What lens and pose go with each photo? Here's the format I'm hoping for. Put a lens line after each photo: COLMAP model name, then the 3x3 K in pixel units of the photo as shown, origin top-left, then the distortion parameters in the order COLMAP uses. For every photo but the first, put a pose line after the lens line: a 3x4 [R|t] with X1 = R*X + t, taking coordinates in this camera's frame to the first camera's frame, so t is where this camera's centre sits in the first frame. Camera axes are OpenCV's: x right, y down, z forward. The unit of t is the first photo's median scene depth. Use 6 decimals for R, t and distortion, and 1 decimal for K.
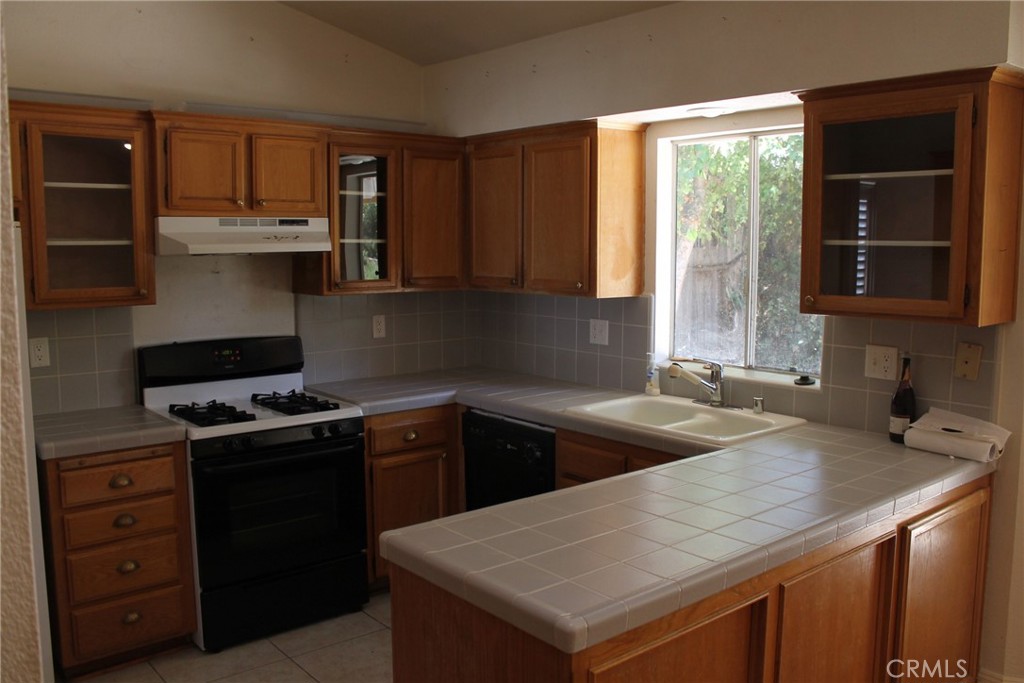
lens RADIAL K [[872.3, 0, 511.8], [0, 872.3, 339.2], [0, 0, 1]] dist [-0.149772, 0.112500]
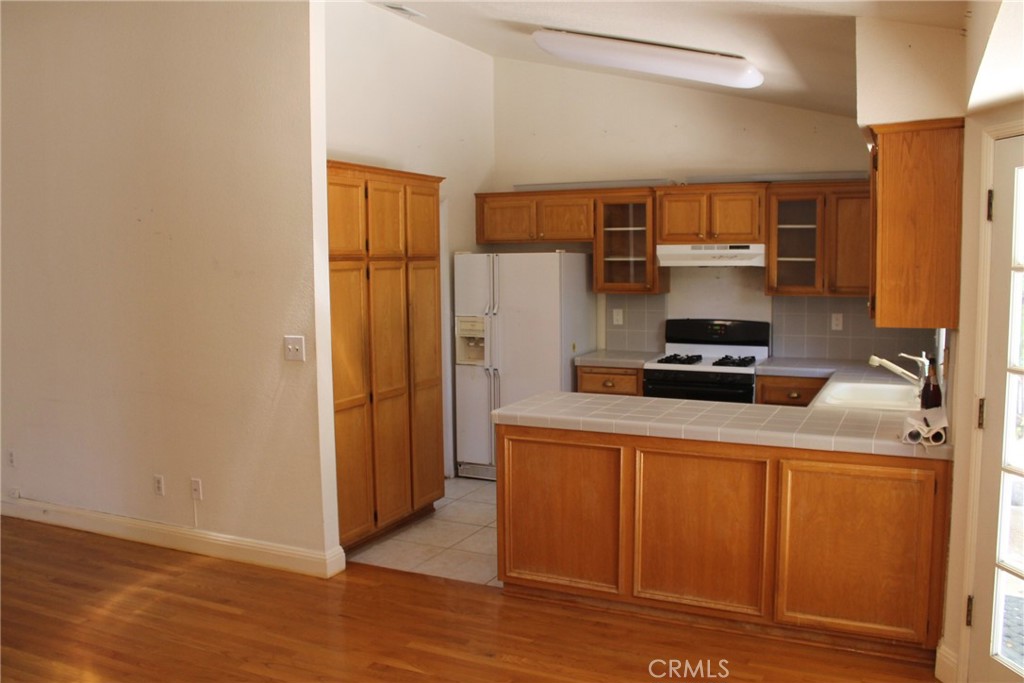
lens RADIAL K [[872.3, 0, 512.7], [0, 872.3, 341.5], [0, 0, 1]] dist [-0.149772, 0.112500]
pose [[0.427154, 0.085073, -0.900168, 1.035213], [-0.092504, 0.994452, 0.050088, -0.004900], [0.899435, 0.061874, 0.432653, -0.045700]]
